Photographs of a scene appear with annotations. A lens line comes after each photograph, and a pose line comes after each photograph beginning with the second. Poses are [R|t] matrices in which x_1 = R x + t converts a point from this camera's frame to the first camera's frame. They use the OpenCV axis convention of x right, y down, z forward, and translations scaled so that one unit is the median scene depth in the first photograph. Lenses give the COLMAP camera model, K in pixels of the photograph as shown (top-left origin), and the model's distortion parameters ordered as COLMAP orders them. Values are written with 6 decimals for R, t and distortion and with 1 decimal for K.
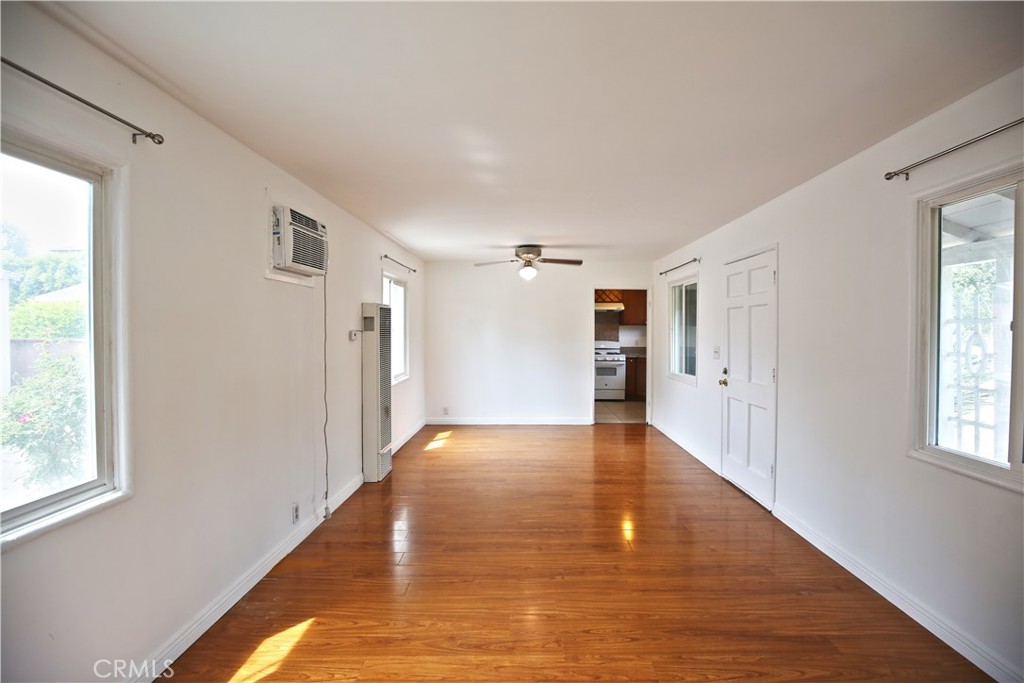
lens RADIAL K [[465.5, 0, 517.8], [0, 465.5, 338.6], [0, 0, 1]] dist [-0.046037, 0.010727]
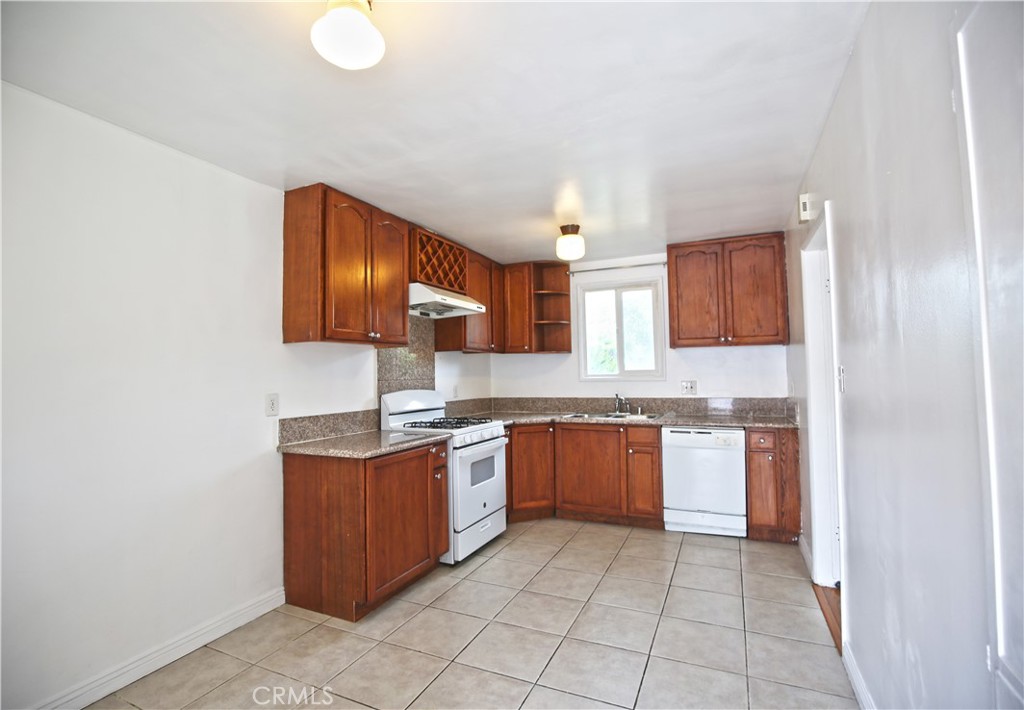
lens RADIAL K [[489.9, 0, 497.4], [0, 489.9, 351.2], [0, 0, 1]] dist [-0.029970, 0.000056]
pose [[0.416936, 0.035031, 0.908261, -0.168646], [0.030037, 0.998180, -0.052287, -0.004916], [-0.908439, 0.049082, 0.415125, 0.809922]]
